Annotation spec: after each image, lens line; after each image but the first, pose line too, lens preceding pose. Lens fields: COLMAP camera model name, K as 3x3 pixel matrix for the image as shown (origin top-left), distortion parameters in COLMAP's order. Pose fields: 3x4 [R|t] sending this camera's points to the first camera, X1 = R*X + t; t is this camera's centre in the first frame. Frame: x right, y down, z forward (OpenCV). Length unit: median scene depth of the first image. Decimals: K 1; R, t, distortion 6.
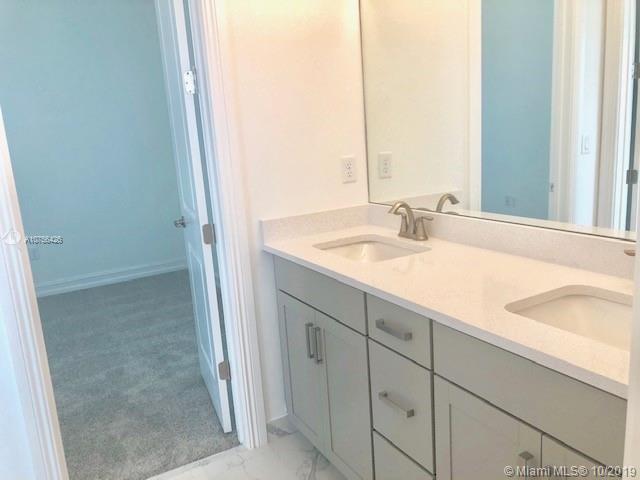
lens RADIAL K [[524.1, 0, 320.0], [0, 524.1, 240.0], [0, 0, 1]] dist [0.040754, 0.000583]
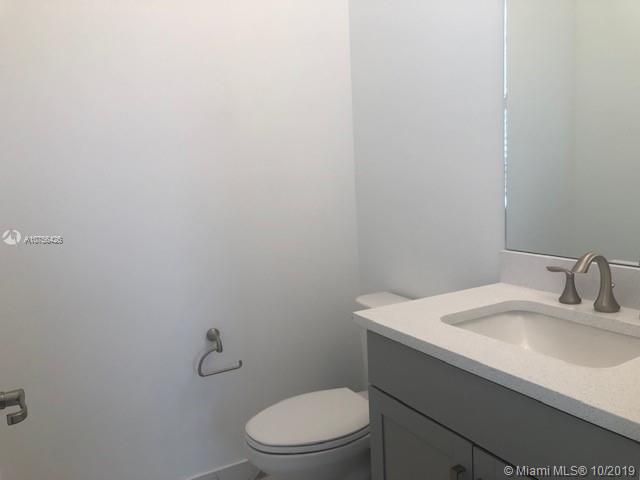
lens RADIAL K [[524.1, 0, 320.0], [0, 524.1, 240.0], [0, 0, 1]] dist [0.040754, 0.000583]
pose [[0.989167, 0.039825, 0.141288, -0.110844], [-0.039536, 0.999206, -0.004850, -0.032696], [-0.141369, -0.000789, 0.989957, 0.197639]]
